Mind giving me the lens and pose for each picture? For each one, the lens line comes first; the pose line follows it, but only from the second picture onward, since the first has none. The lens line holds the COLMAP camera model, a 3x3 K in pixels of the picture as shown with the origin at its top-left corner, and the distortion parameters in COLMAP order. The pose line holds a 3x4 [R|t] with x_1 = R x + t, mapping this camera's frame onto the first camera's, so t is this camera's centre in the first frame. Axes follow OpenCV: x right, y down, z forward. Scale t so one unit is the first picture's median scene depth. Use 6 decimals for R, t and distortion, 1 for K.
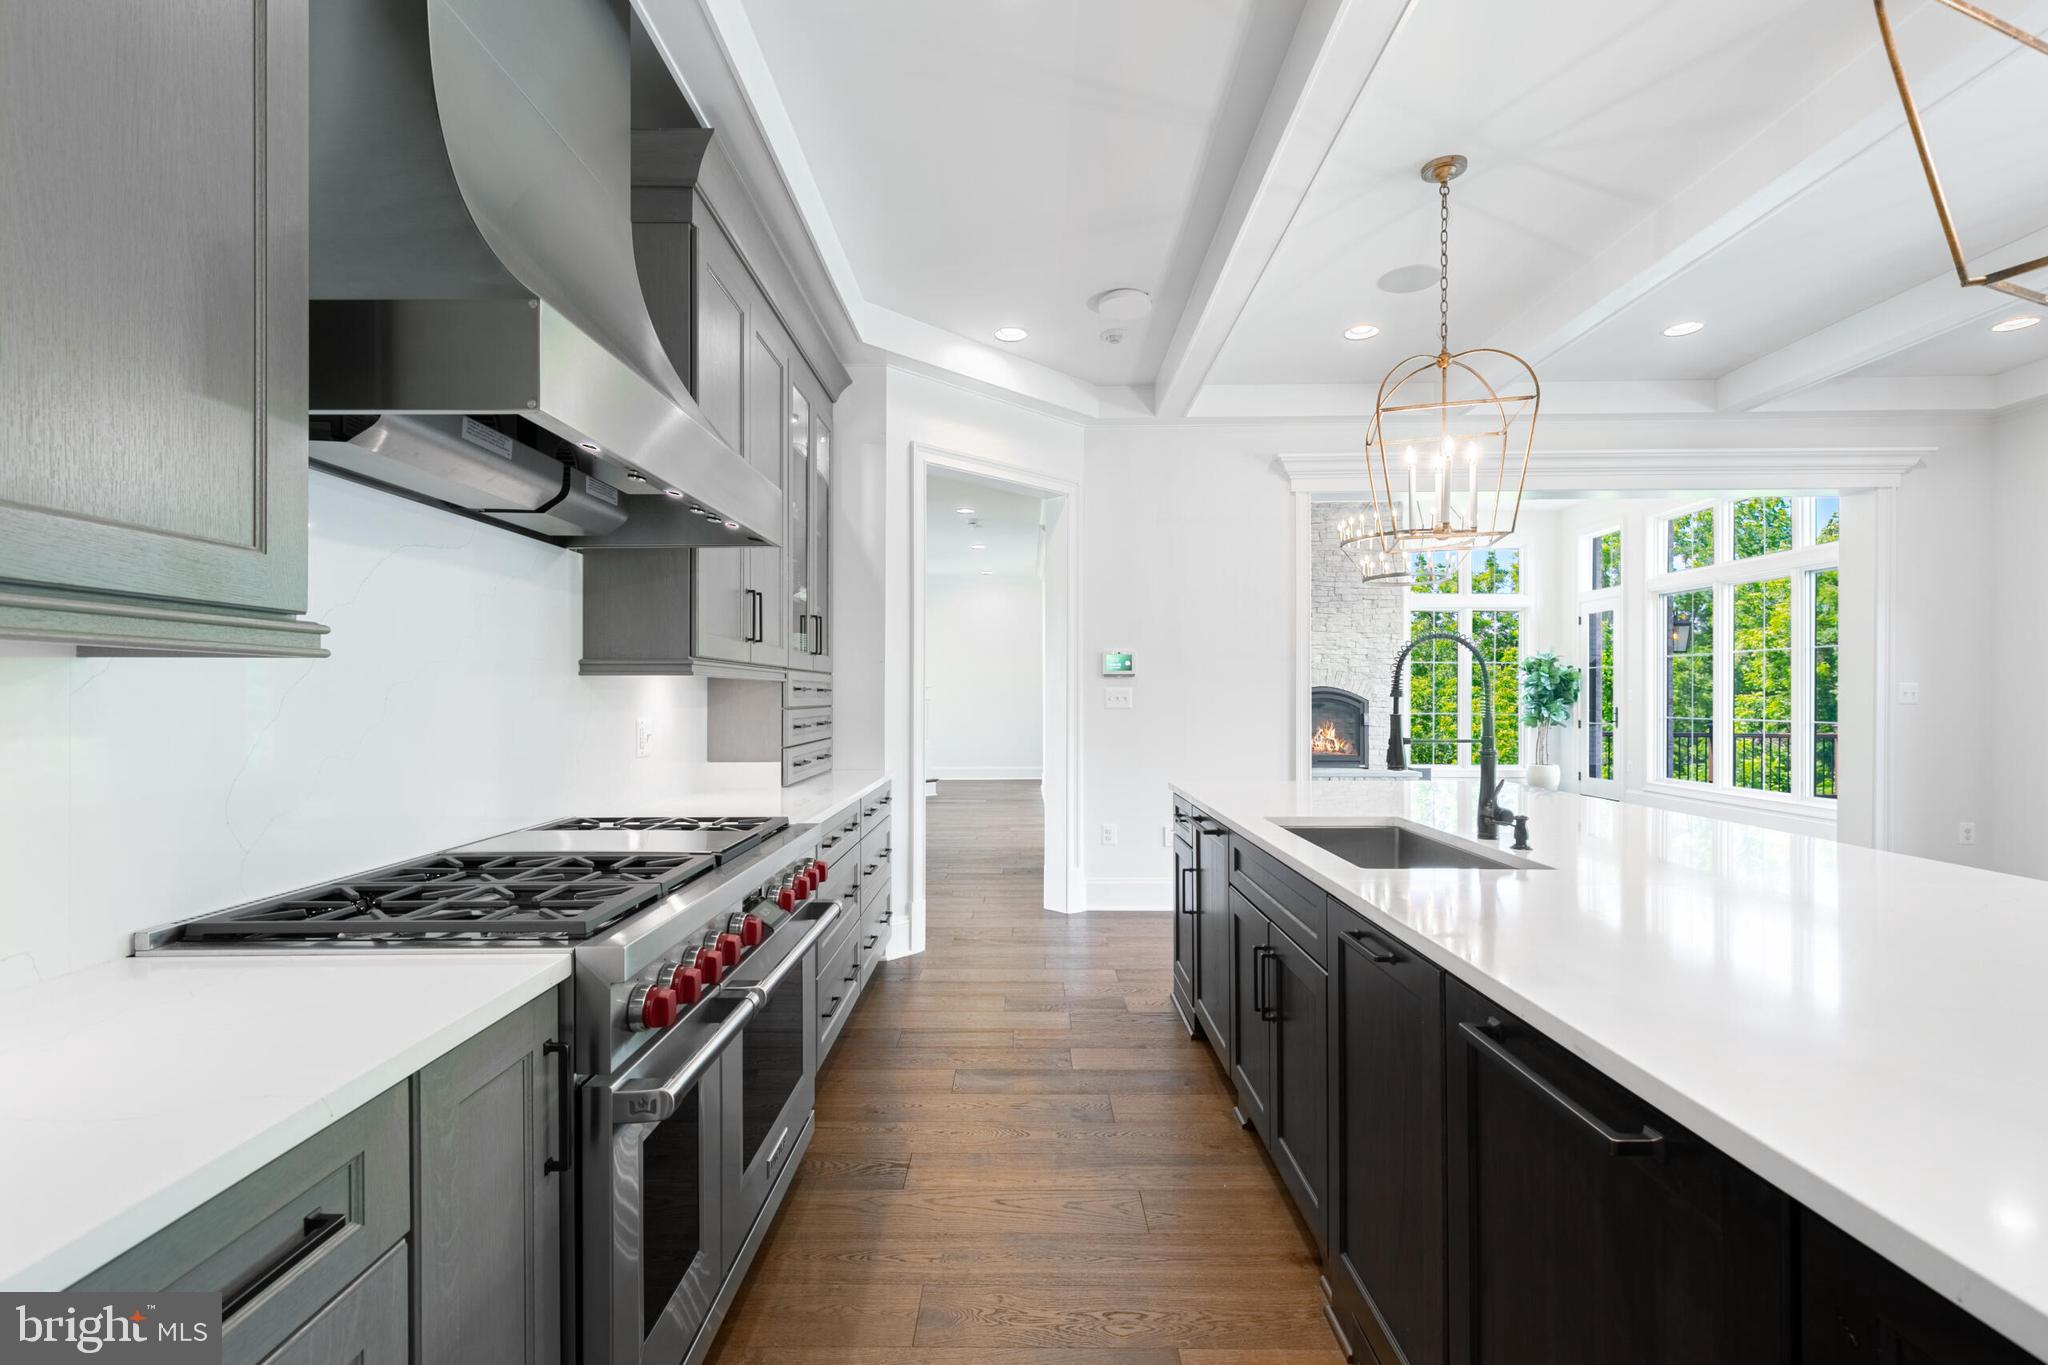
lens RADIAL K [[915.0, 0, 1024.6], [0, 915.0, 689.8], [0, 0, 1]] dist [0.007060, -0.000766]
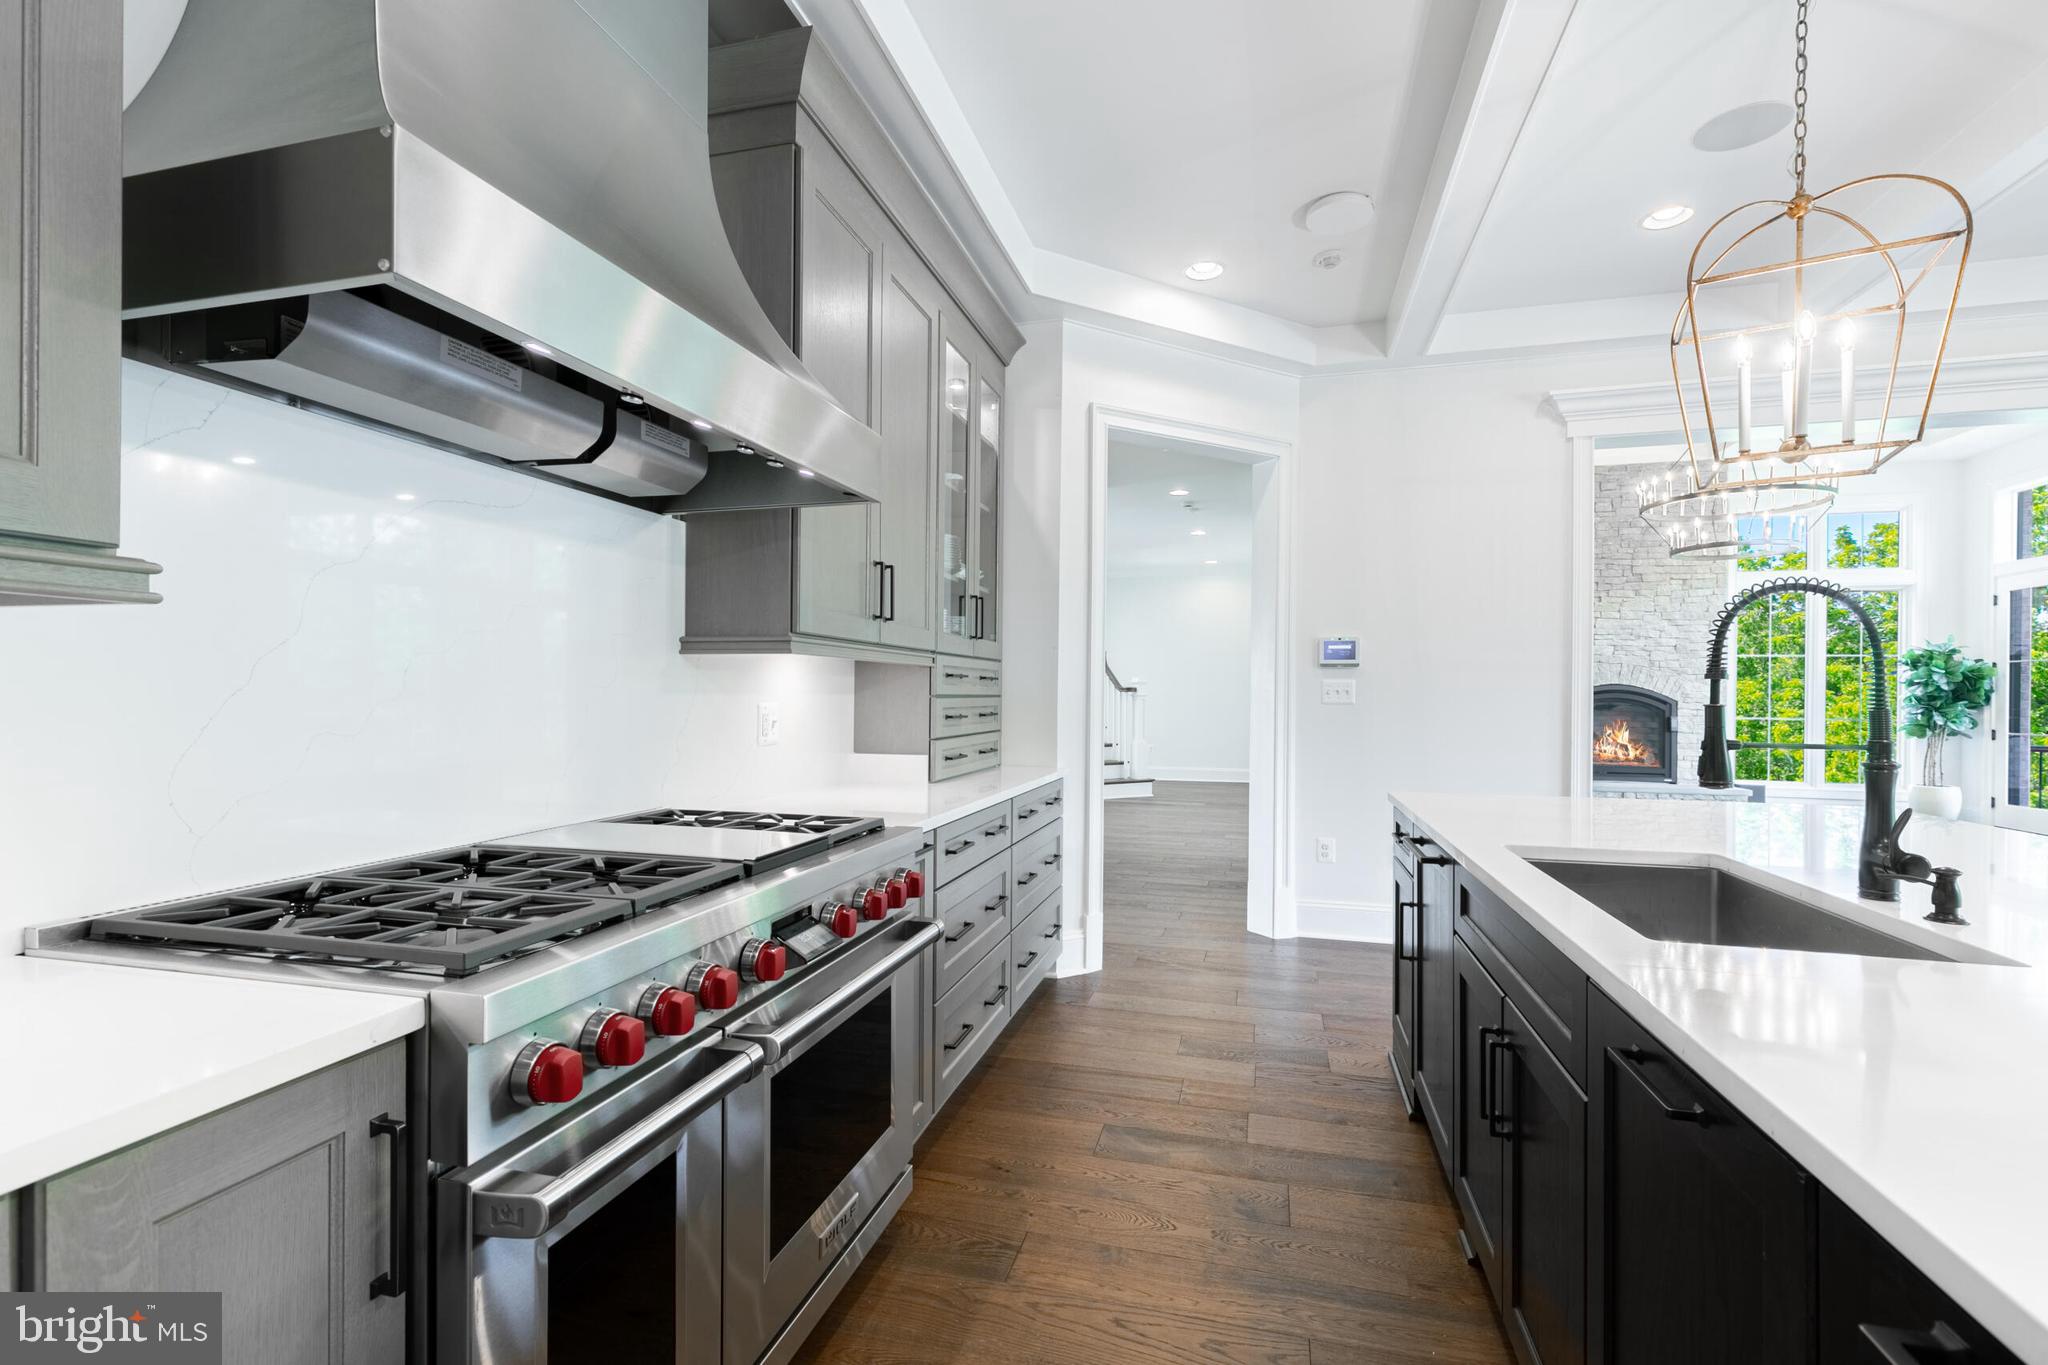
lens RADIAL K [[915.0, 0, 1025.2], [0, 915.0, 691.3], [0, 0, 1]] dist [0.007060, -0.000766]
pose [[0.966375, 0.007067, -0.257039, 0.068670], [-0.006371, 0.999973, 0.003540, 0.013287], [0.257058, -0.001784, 0.966394, 0.166776]]
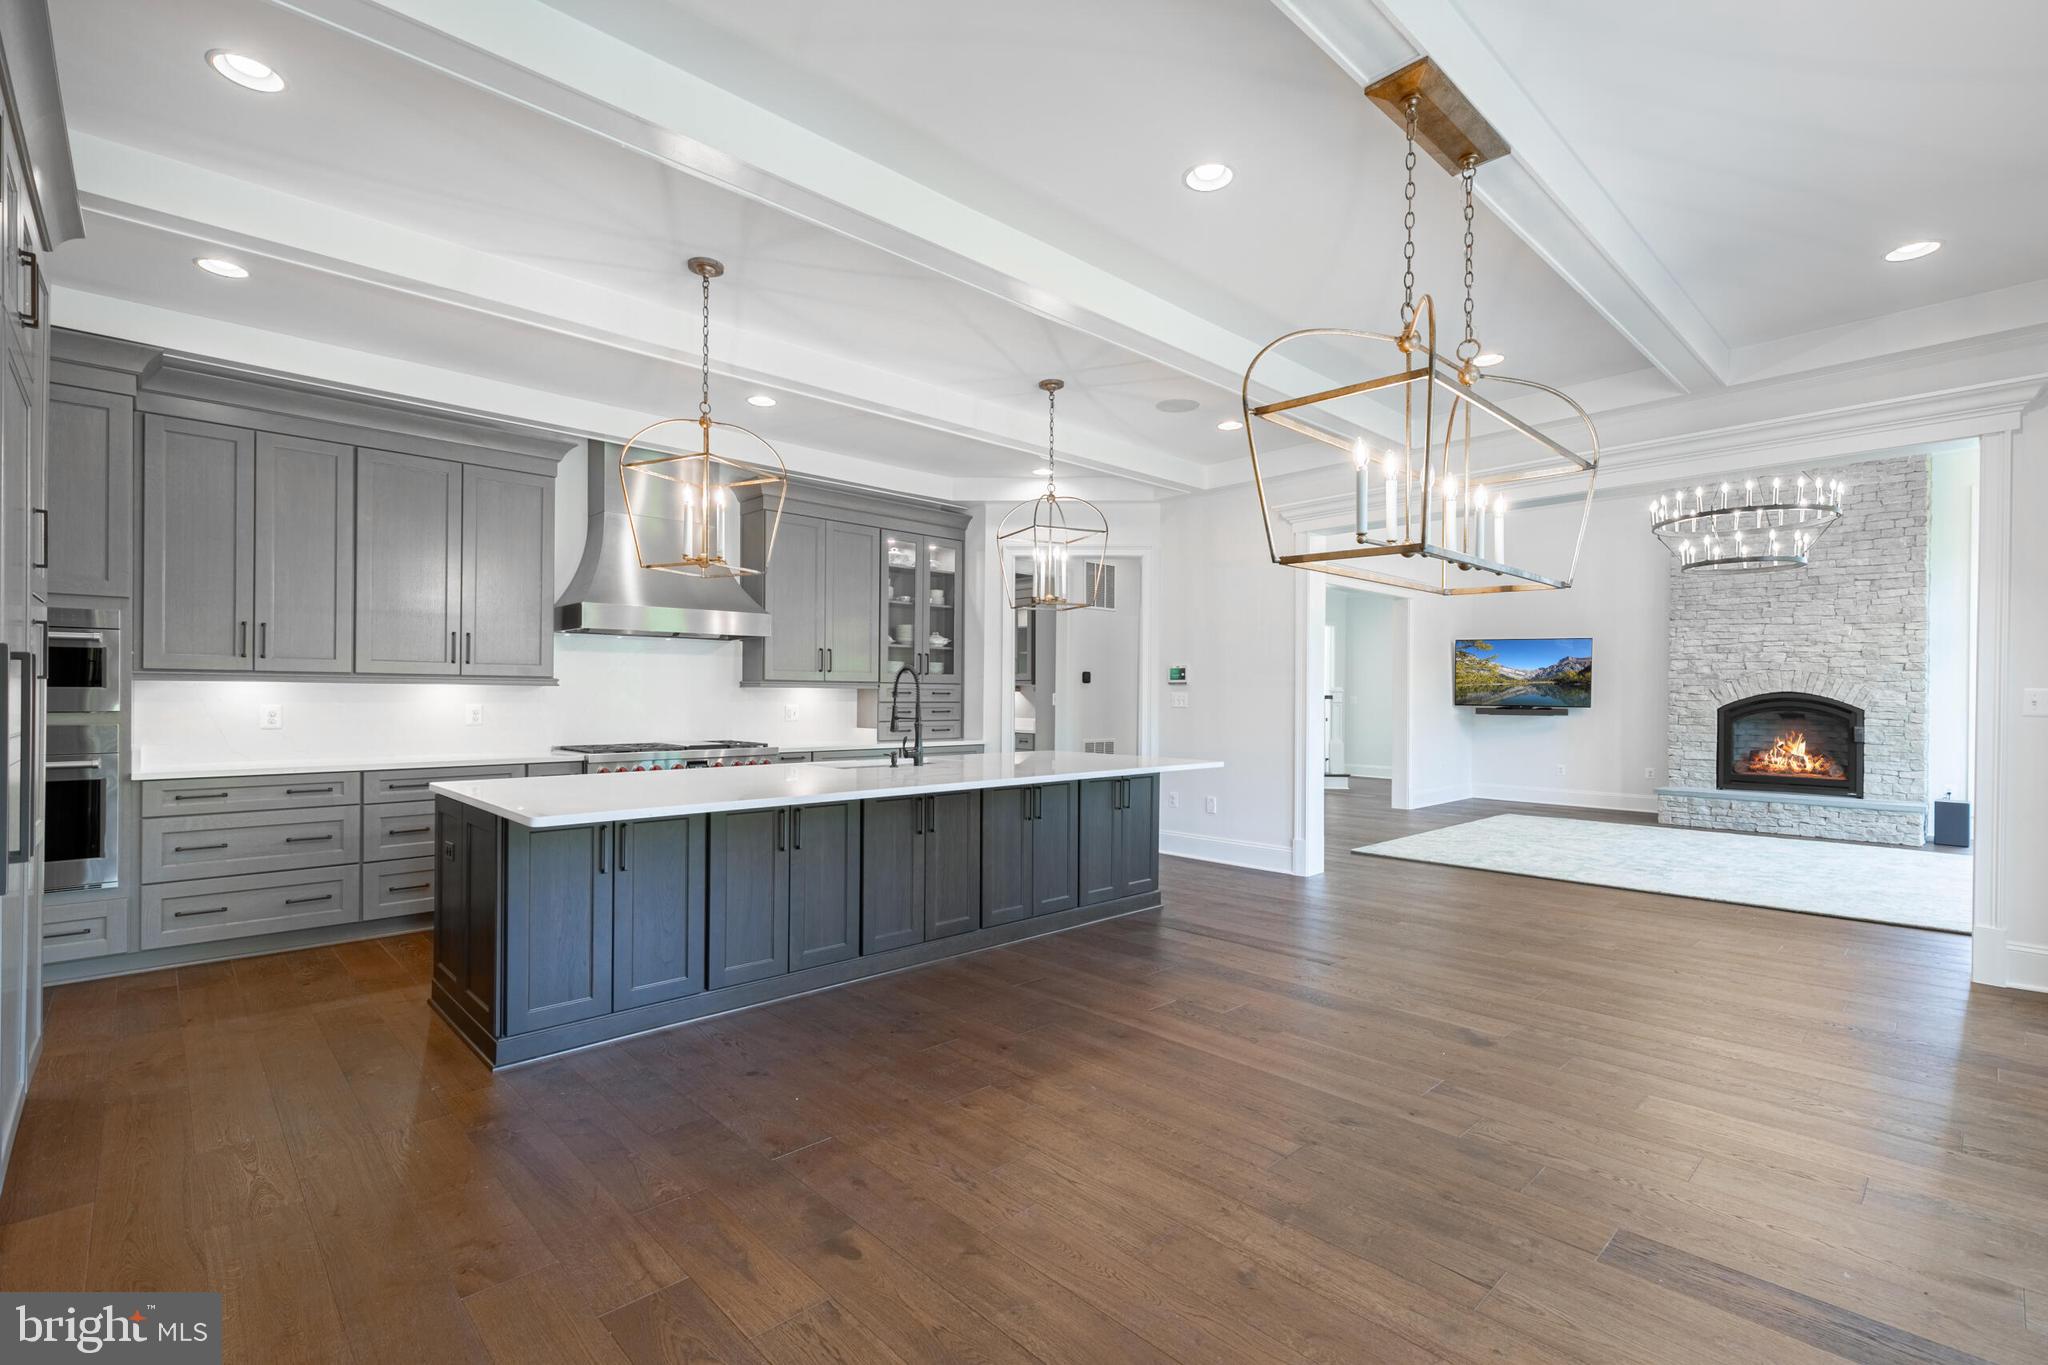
lens RADIAL K [[915.0, 0, 1014.7], [0, 915.0, 691.6], [0, 0, 1]] dist [0.007060, -0.000766]
pose [[0.684508, 0.001285, -0.729004, 1.602398], [-0.003536, 0.999993, -0.001557, -0.001128], [0.728997, 0.003643, 0.684507, -0.177792]]
